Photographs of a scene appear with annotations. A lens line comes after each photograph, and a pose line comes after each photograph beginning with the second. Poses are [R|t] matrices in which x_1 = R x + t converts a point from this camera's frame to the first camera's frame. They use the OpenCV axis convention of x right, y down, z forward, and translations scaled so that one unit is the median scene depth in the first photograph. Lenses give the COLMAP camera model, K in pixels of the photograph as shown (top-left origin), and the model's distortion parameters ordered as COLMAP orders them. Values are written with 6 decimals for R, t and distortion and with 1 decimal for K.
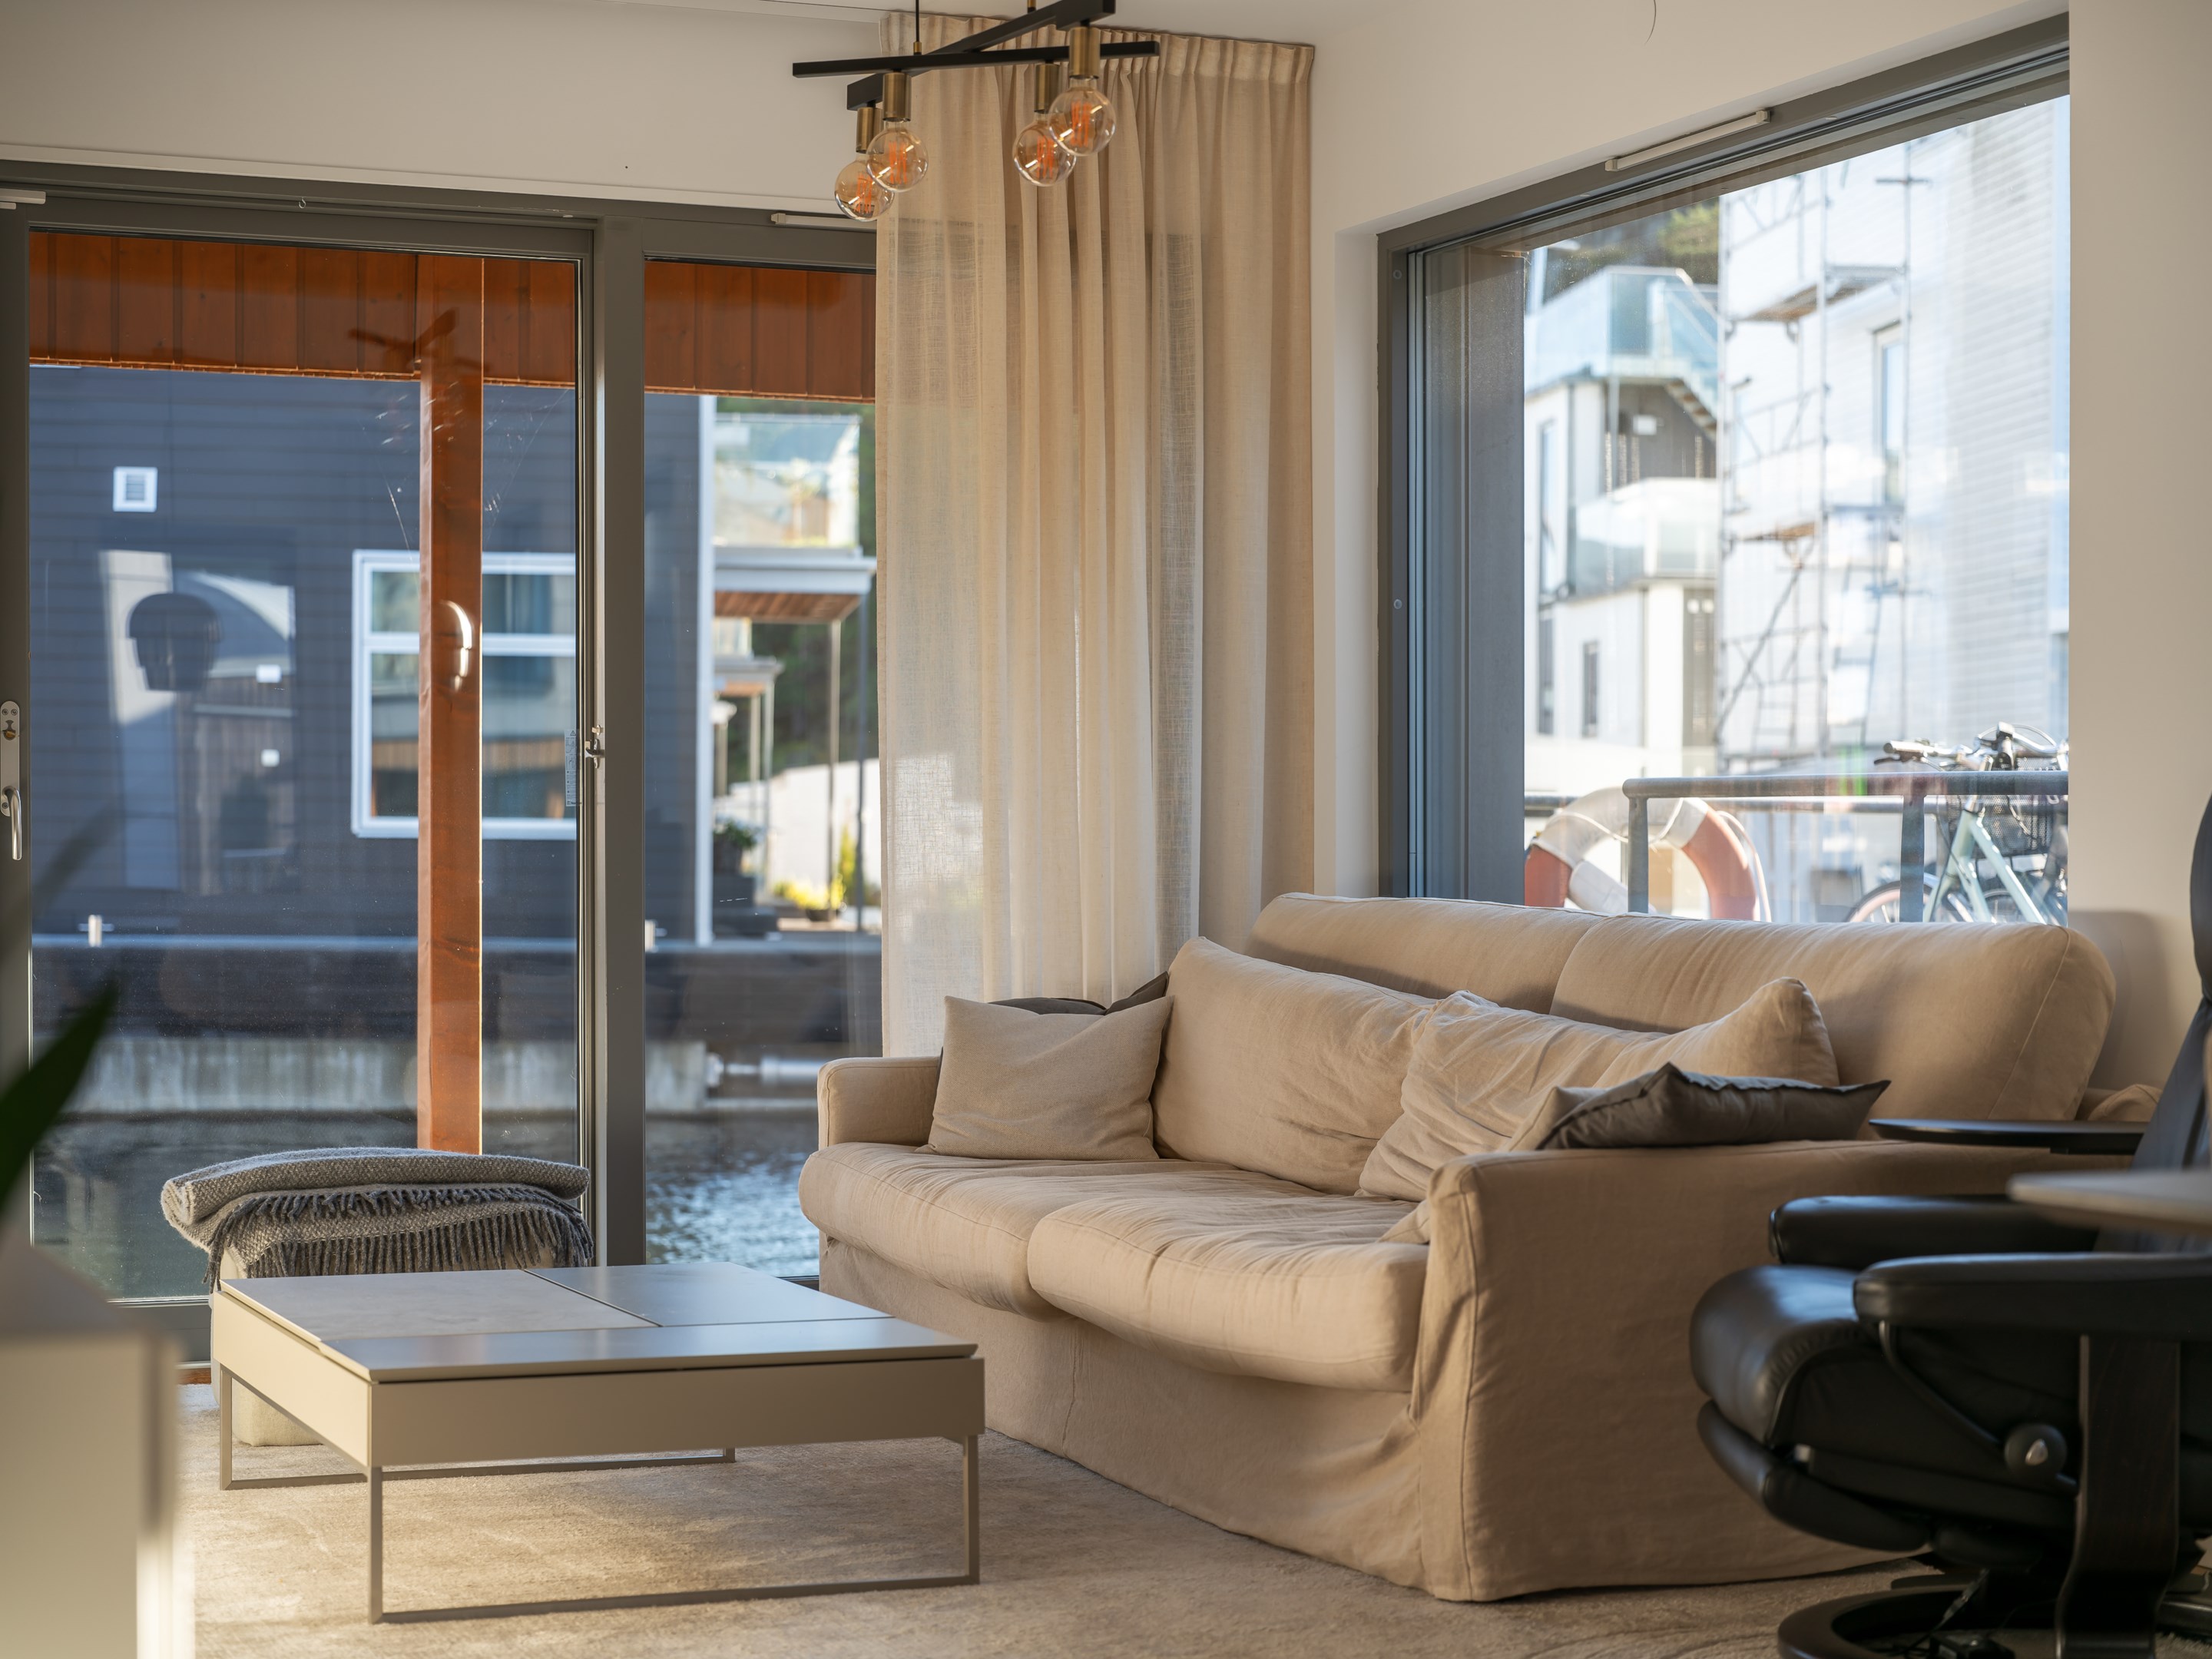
lens RADIAL K [[3912.4, 0, 1051.8], [0, 3912.4, 957.7], [0, 0, 1]] dist [-0.014615, 0.000000]
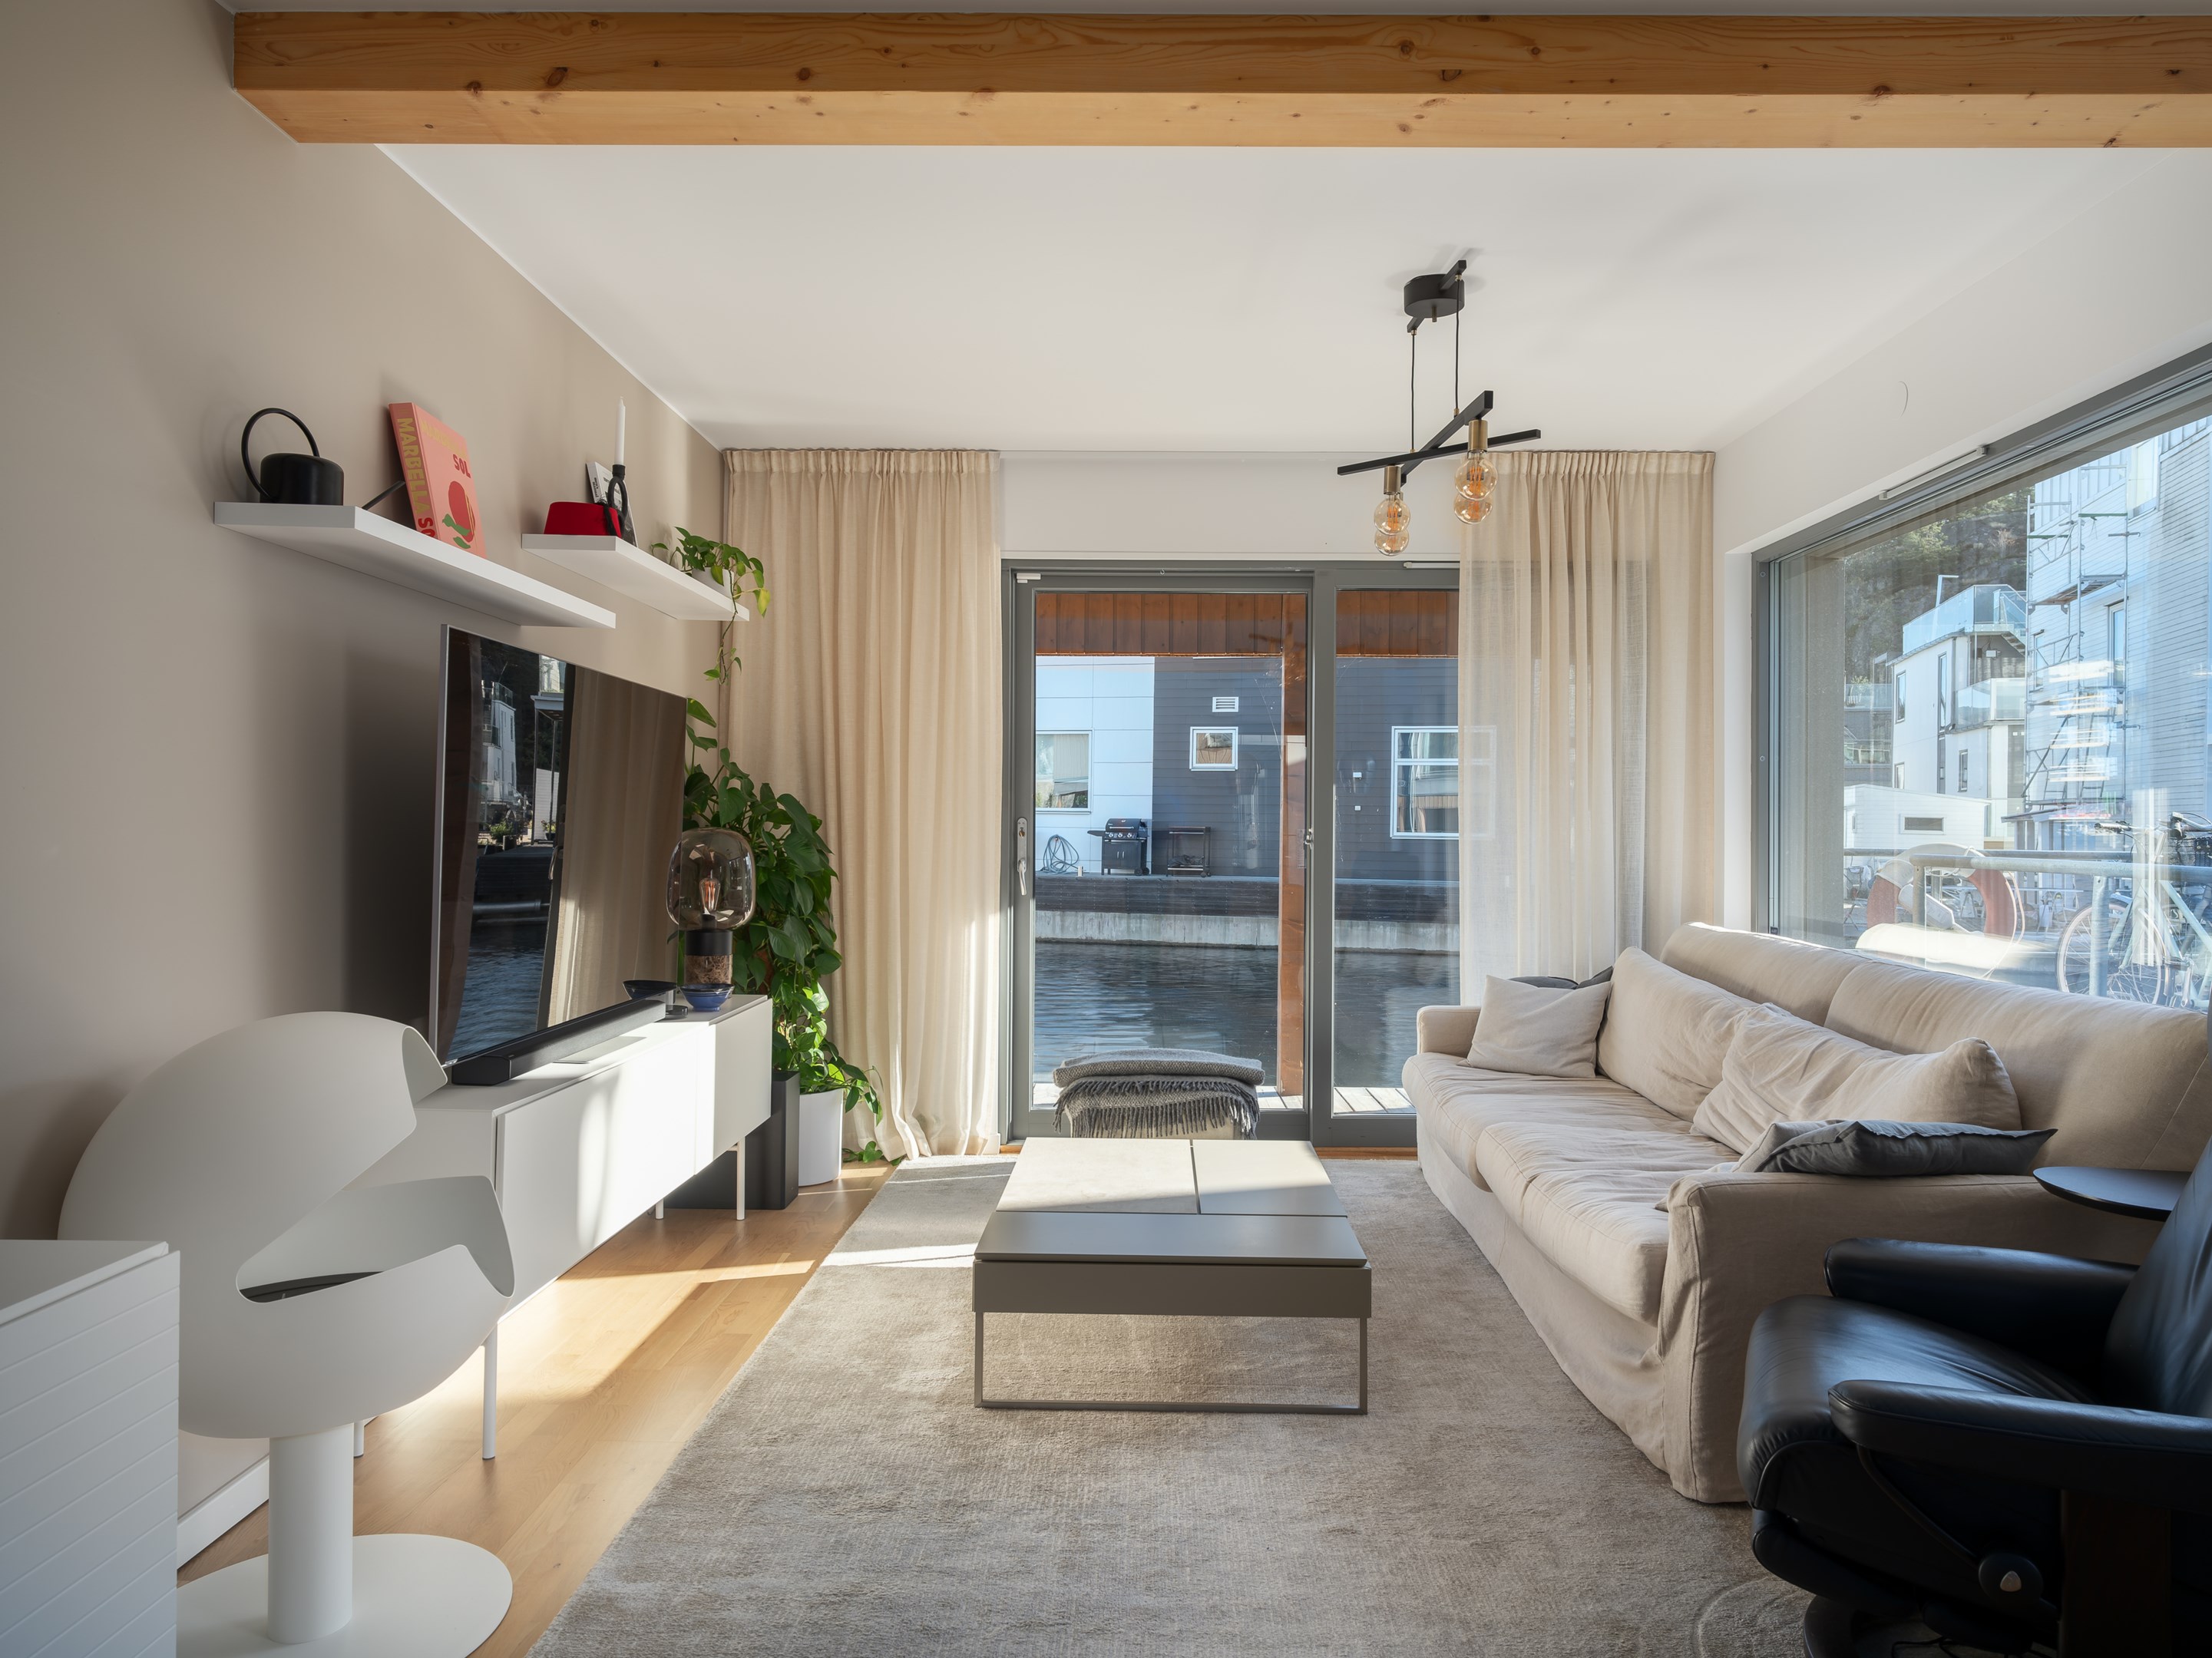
lens RADIAL K [[1449.6, 0, 1132.7], [0, 1449.6, 835.3], [0, 0, 1]] dist [0.004126, -0.001747]
pose [[0.925427, 0.006172, -0.378875, 0.080849], [-0.015681, 0.999635, -0.022017, -0.040032], [0.378601, 0.026316, 0.925186, 0.307906]]
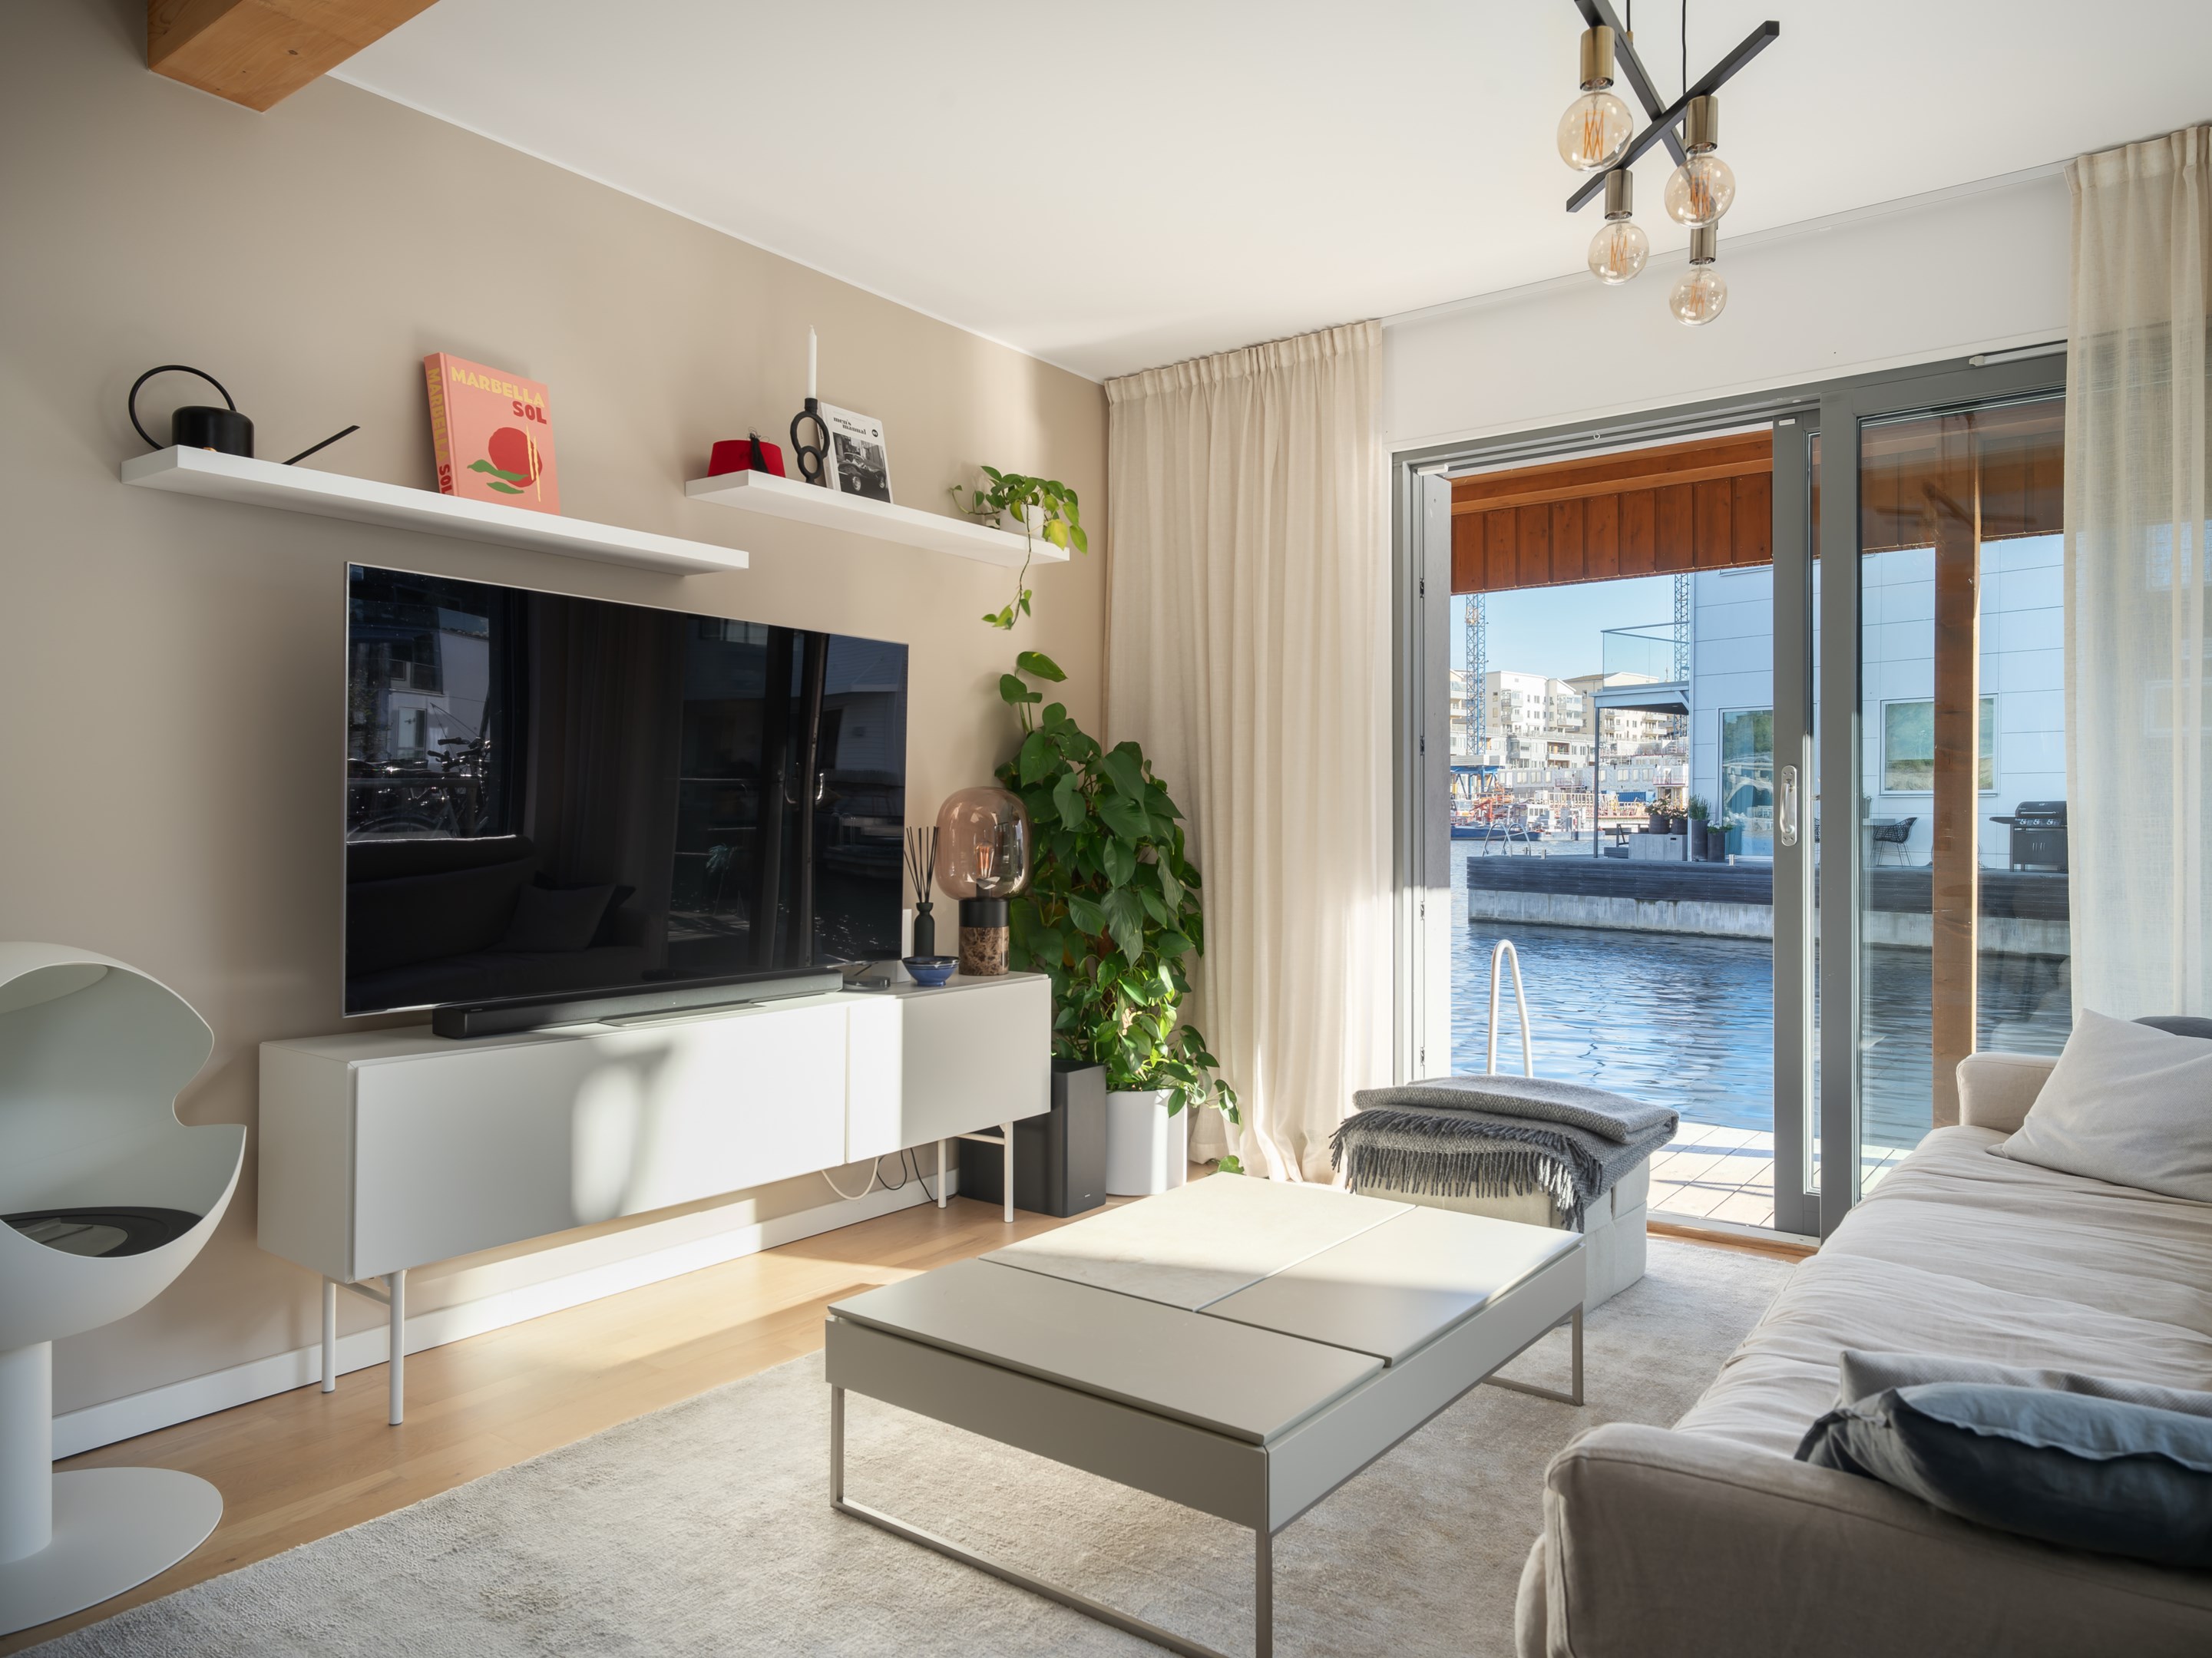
lens RADIAL K [[1449.6, 0, 1078.9], [0, 1449.6, 842.7], [0, 0, 1]] dist [0.004126, -0.001747]
pose [[0.523064, 0.009865, -0.852237, 0.184057], [-0.021131, 0.999776, -0.001397, -0.032397], [0.852032, 0.018739, 0.523155, 0.553539]]
